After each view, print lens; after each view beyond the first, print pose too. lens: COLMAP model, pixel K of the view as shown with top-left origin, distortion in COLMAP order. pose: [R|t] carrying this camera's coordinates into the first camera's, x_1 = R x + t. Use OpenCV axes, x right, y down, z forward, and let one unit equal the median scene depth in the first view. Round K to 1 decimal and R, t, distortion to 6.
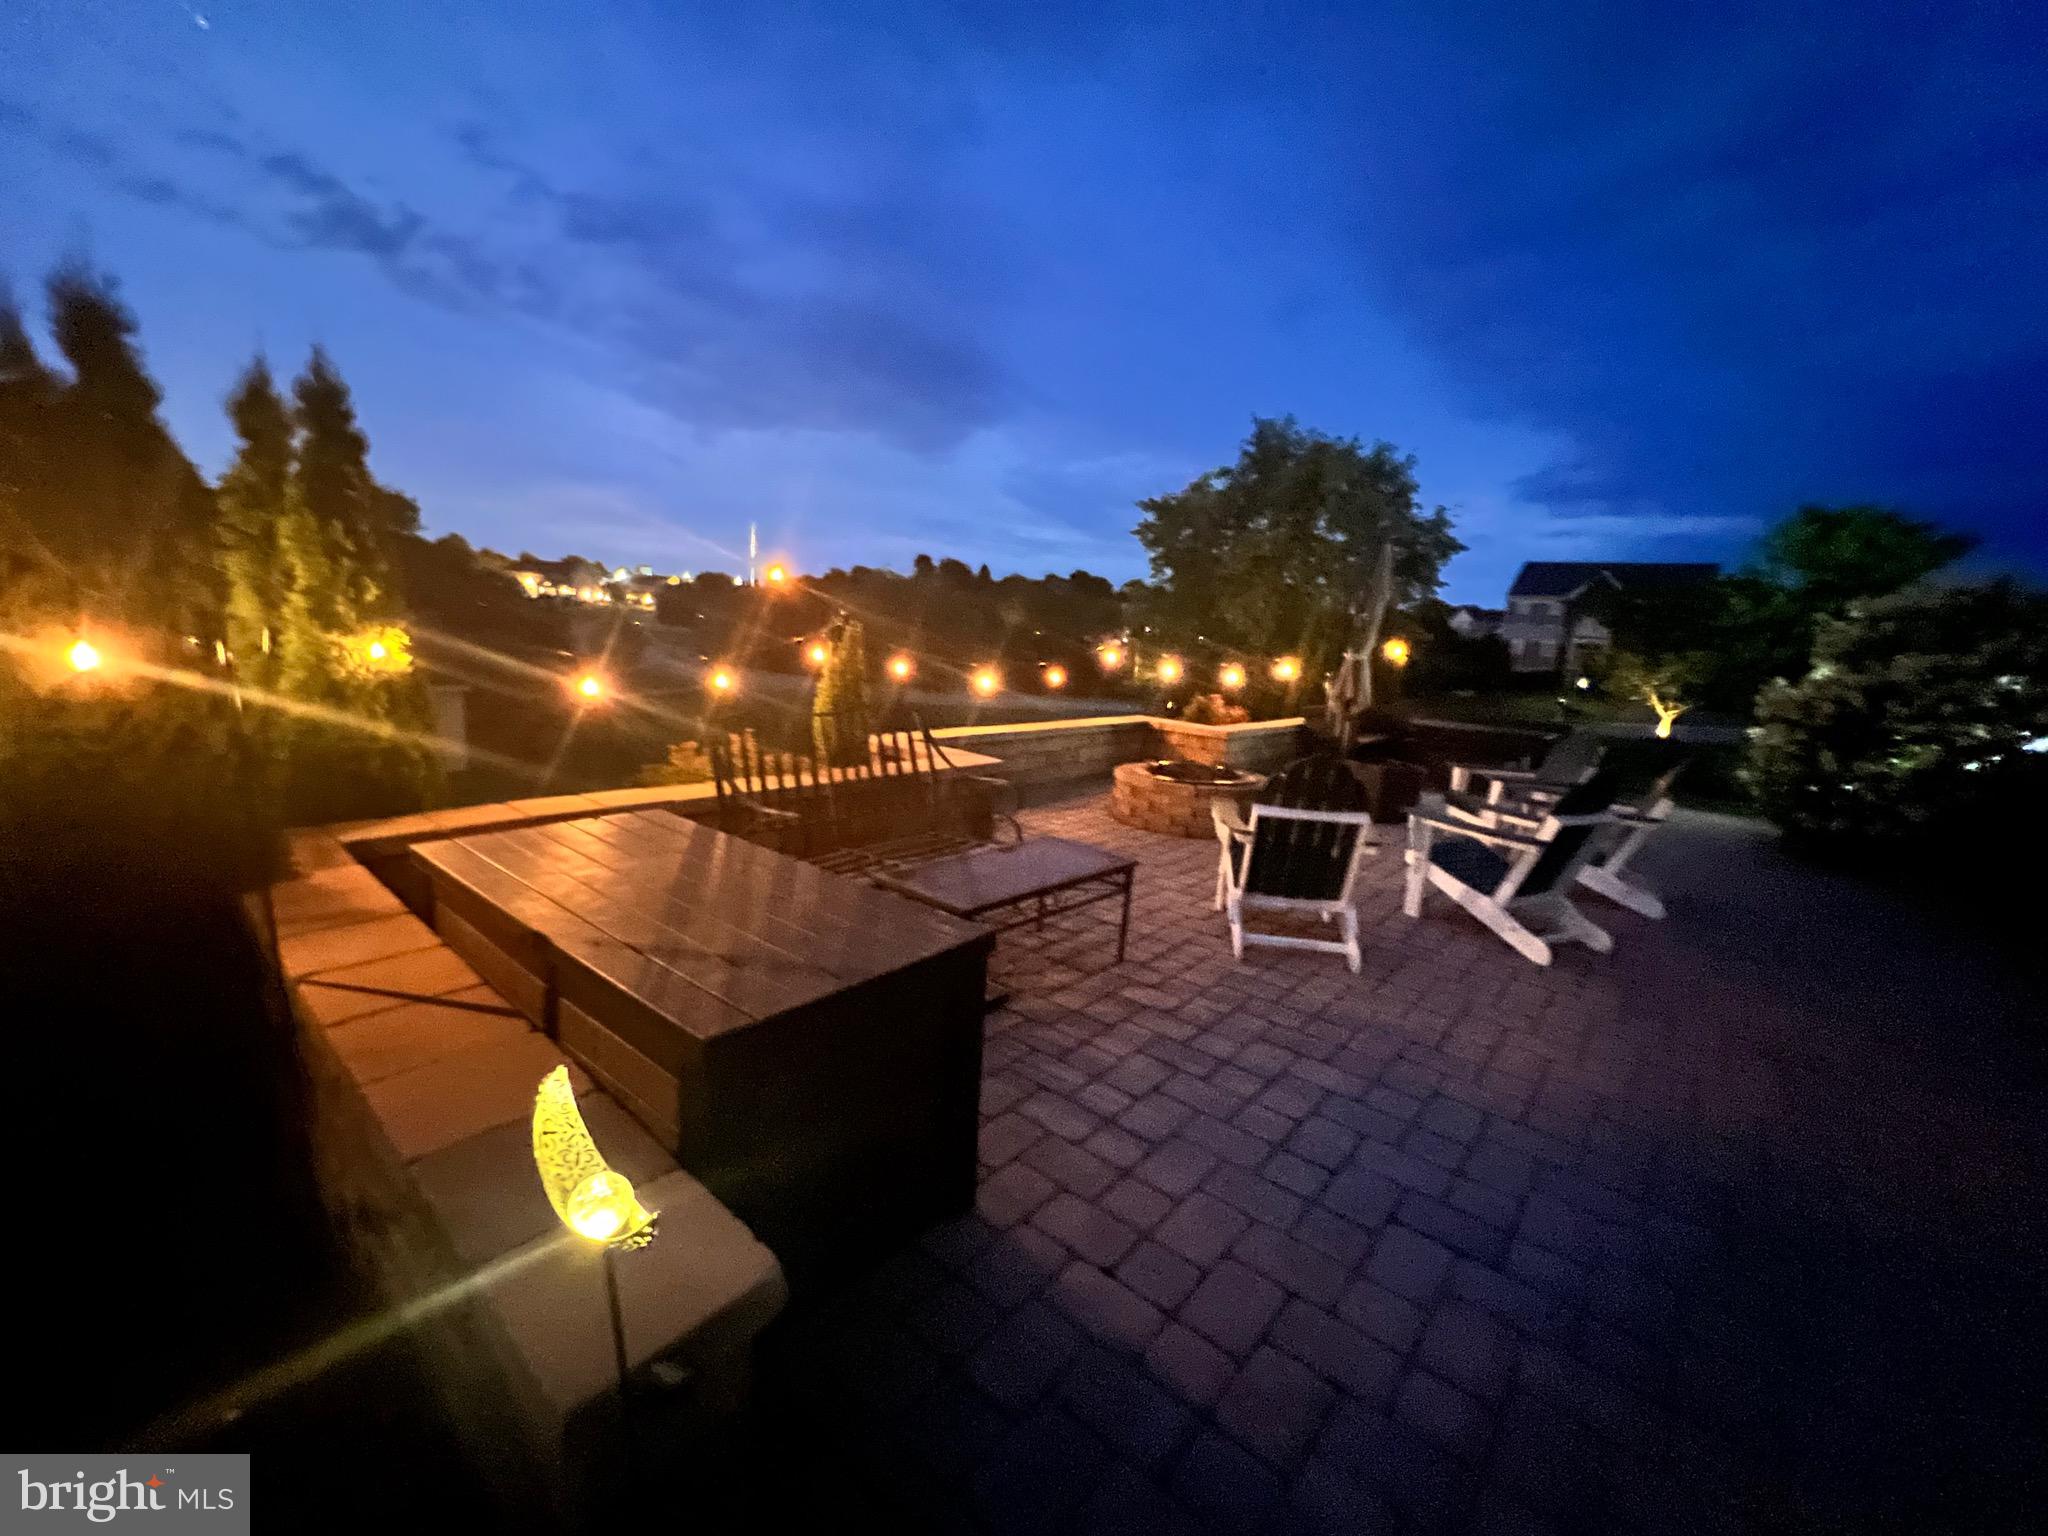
lens RADIAL K [[824.0, 0, 1024.0], [0, 824.0, 804.7], [0, 0, 1]] dist [-0.001156, -0.000376]
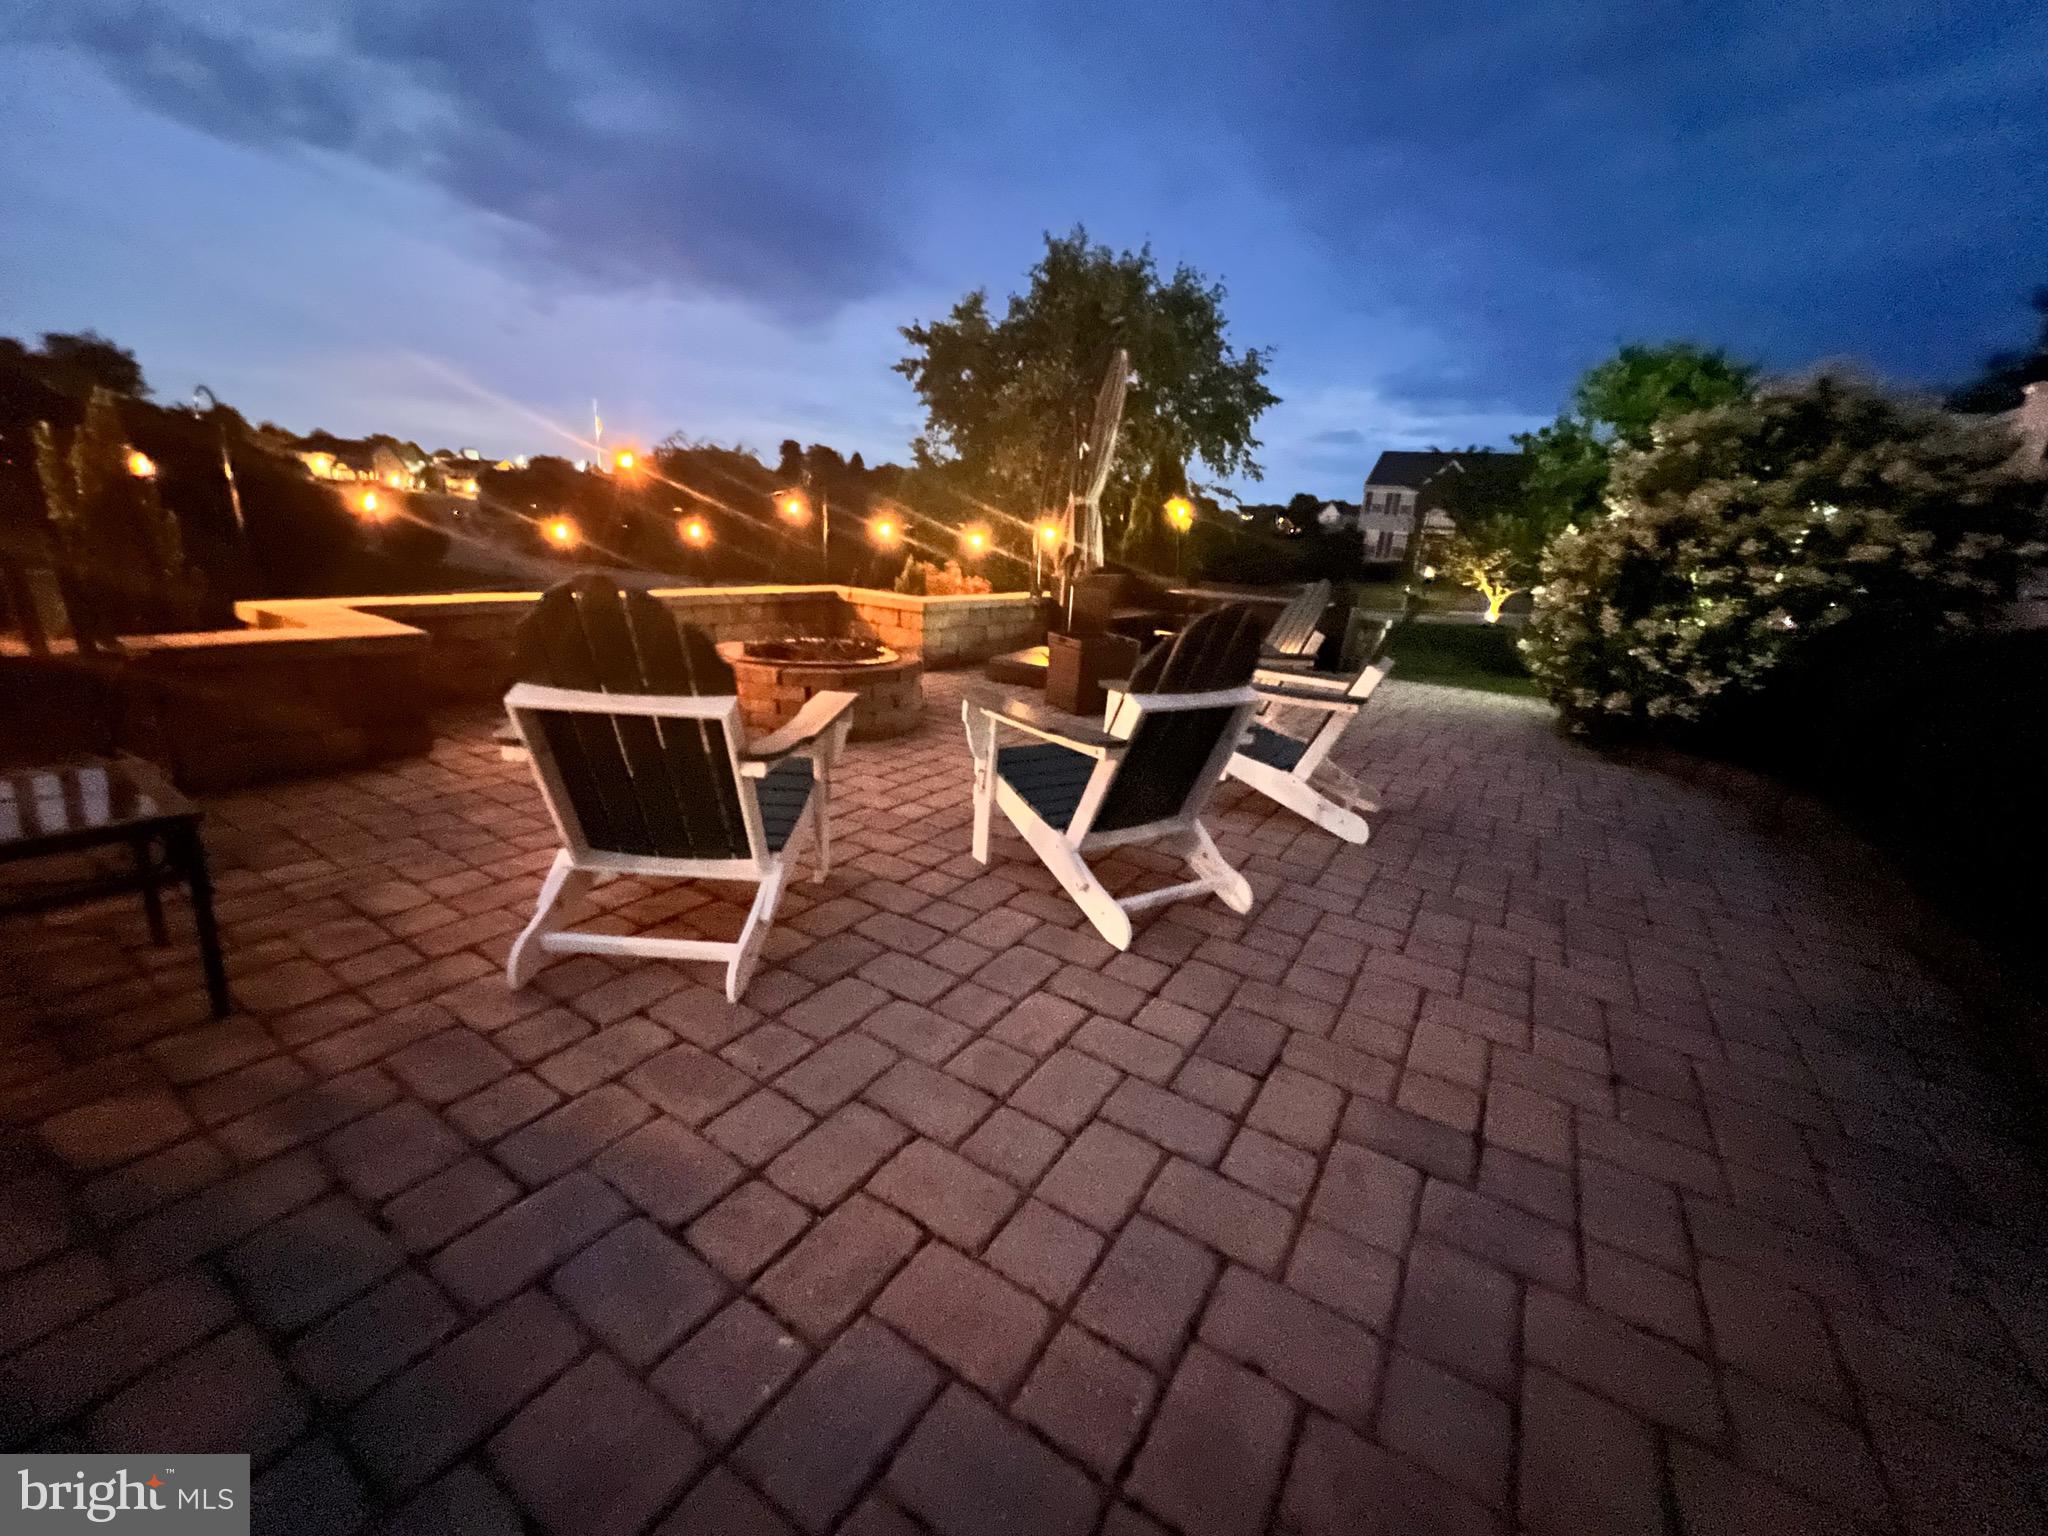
lens RADIAL K [[824.0, 0, 1024.0], [0, 824.0, 804.7], [0, 0, 1]] dist [-0.001156, -0.000376]
pose [[0.990396, -0.040927, 0.132066, 0.236573], [0.024966, 0.992421, 0.120319, 0.009371], [-0.135989, -0.115866, 0.983912, 0.213718]]
